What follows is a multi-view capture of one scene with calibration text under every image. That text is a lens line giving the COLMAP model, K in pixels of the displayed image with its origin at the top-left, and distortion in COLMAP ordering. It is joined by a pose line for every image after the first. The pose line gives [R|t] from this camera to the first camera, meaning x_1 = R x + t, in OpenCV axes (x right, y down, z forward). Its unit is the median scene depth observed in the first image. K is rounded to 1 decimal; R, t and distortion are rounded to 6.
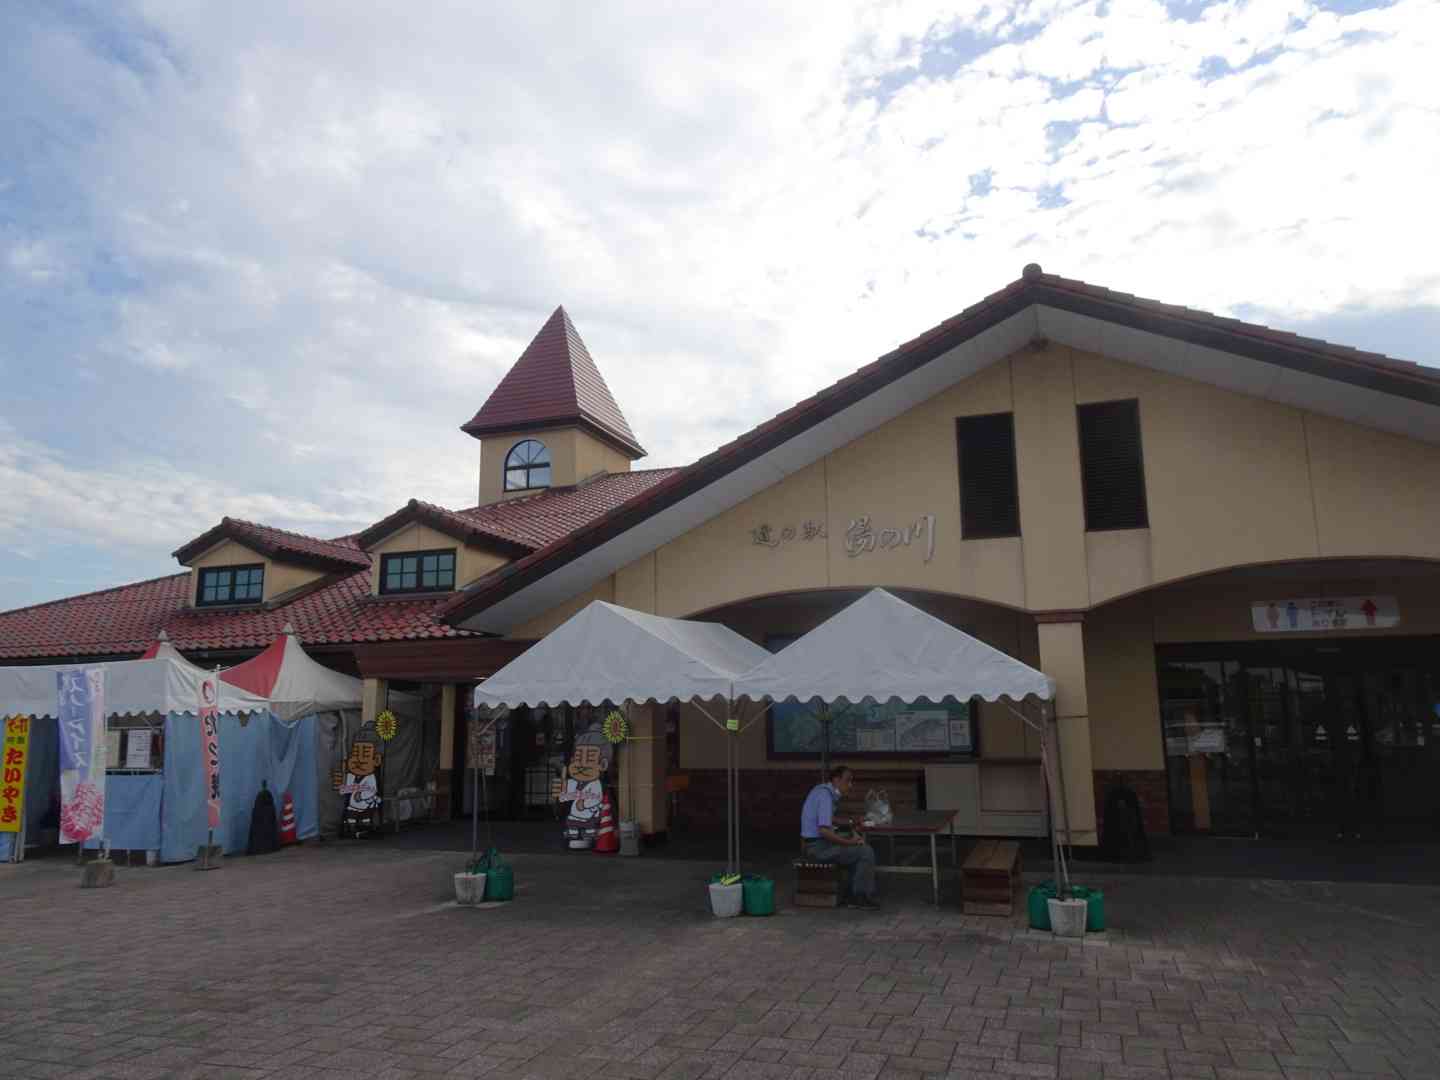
lens RADIAL K [[1018.8, 0, 720.0], [0, 1018.8, 540.0], [0, 0, 1]] dist [0.002917, 0.003915]
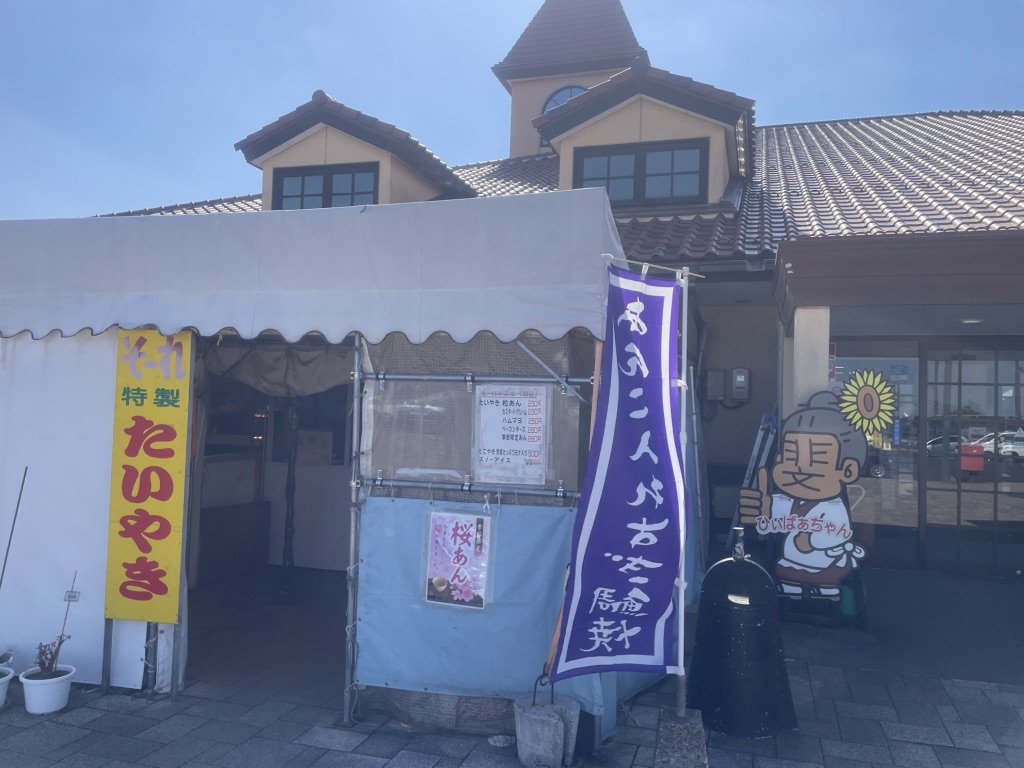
lens RADIAL K [[782.9, 0, 515.0], [0, 782.9, 369.4], [0, 0, 1]] dist [0.086242, -0.117169]
pose [[0.998658, 0.044680, 0.026173, -0.506463], [-0.047585, 0.991188, 0.123618, 0.127762], [-0.020419, -0.124698, 0.991985, 0.630420]]
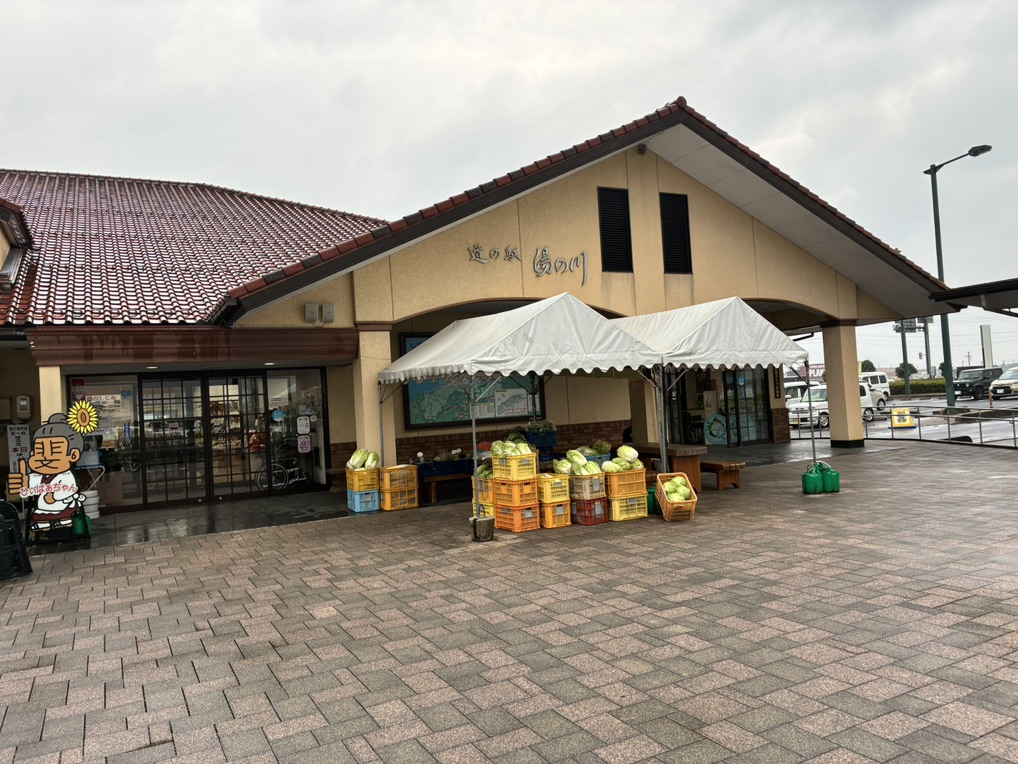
lens RADIAL K [[762.4, 0, 511.6], [0, 762.4, 378.7], [0, 0, 1]] dist [0.046909, -0.060853]
pose [[0.684878, -0.007803, 0.728616, -0.563993], [-0.078035, 0.993406, 0.083990, 0.061338], [-0.724467, -0.114380, 0.679754, 0.266458]]
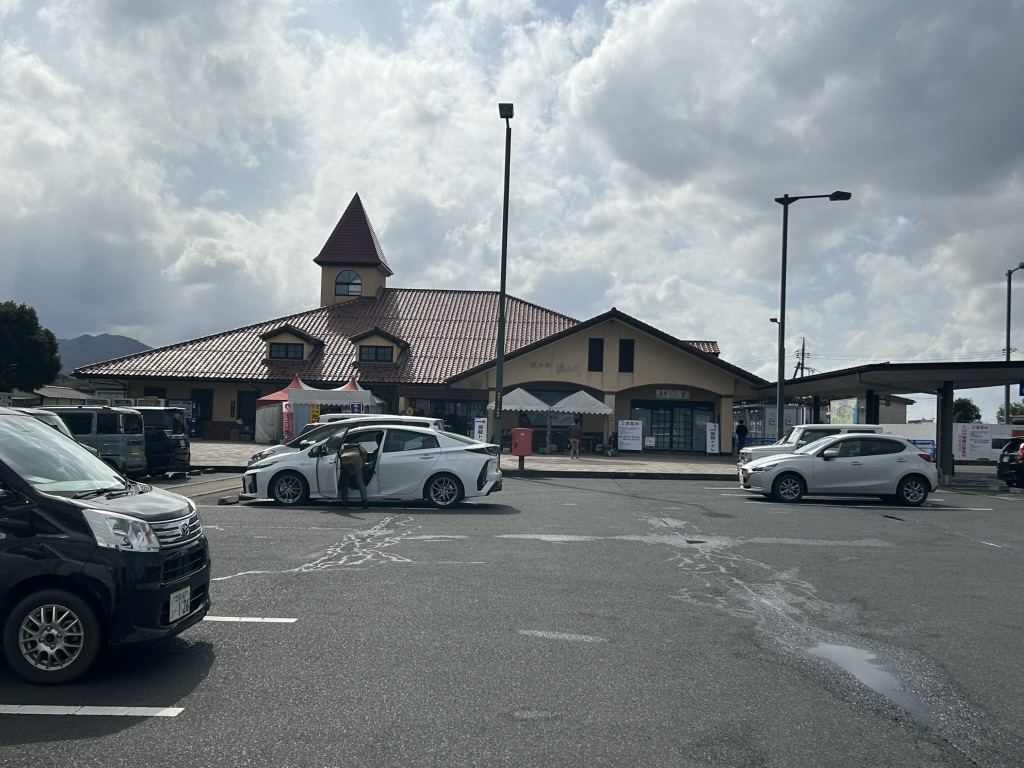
lens RADIAL K [[1017.4, 0, 512.0], [0, 1017.4, 384.0], [0, 0, 1]] dist [0.004238, -0.000006]
pose [[0.952782, 0.051130, 0.299319, -0.980238], [-0.094557, 0.986670, 0.132447, -0.360639], [-0.288557, -0.154495, 0.944916, -2.112343]]
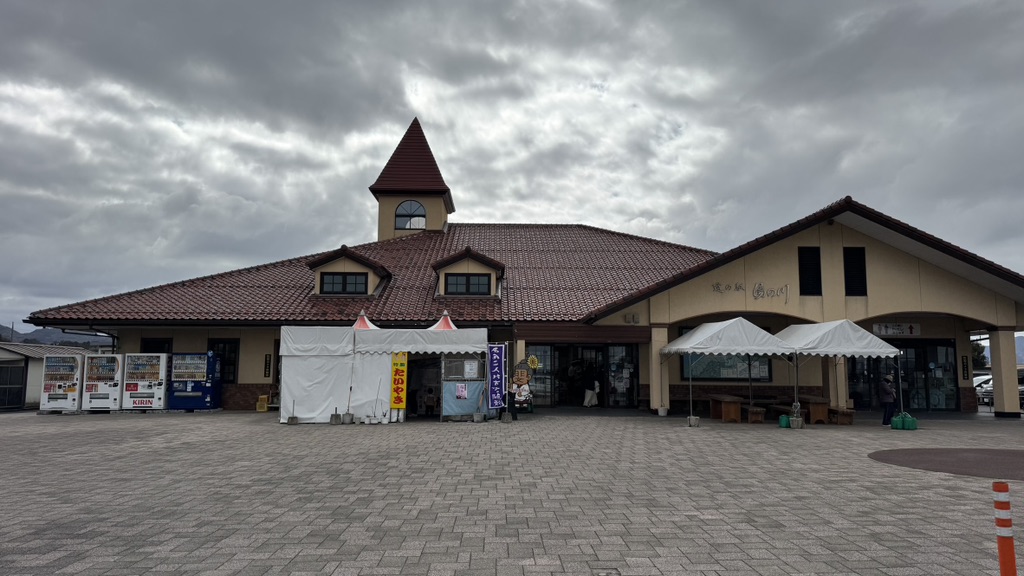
lens RADIAL K [[706.0, 0, 510.7], [0, 706.0, 302.6], [0, 0, 1]] dist [0.042675, -0.005637]
pose [[0.939159, 0.050896, 0.339690, -0.884041], [-0.077376, 0.994890, 0.064861, -0.035498], [-0.334653, -0.087199, 0.938298, -0.370559]]
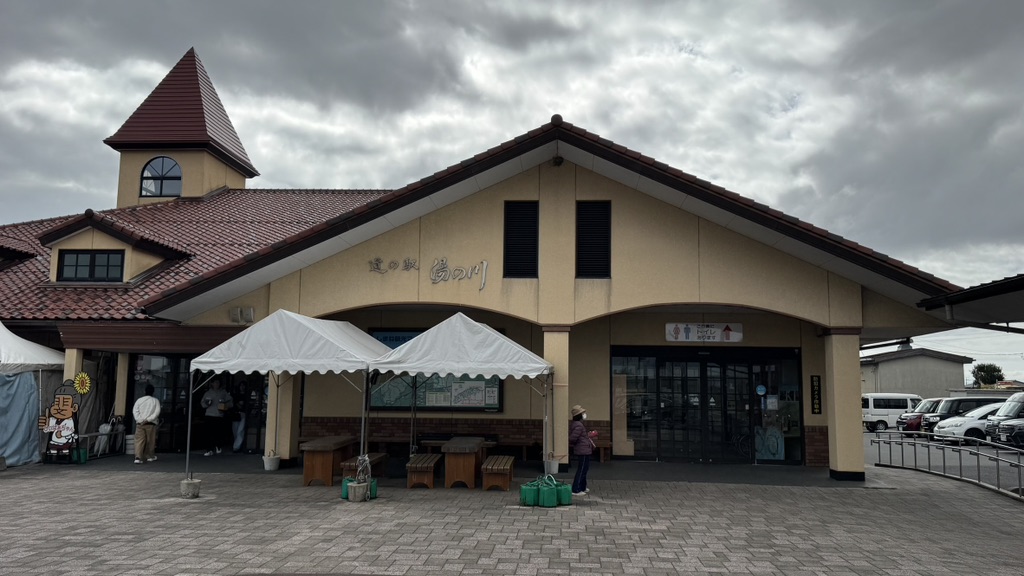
lens RADIAL K [[826.7, 0, 510.2], [0, 826.7, 293.7], [0, 0, 1]] dist [0.064661, -0.011574]
pose [[0.964190, 0.054465, 0.259559, -0.075662], [-0.071401, 0.995859, 0.056267, -0.041450], [-0.255420, -0.072785, 0.964087, -0.224365]]
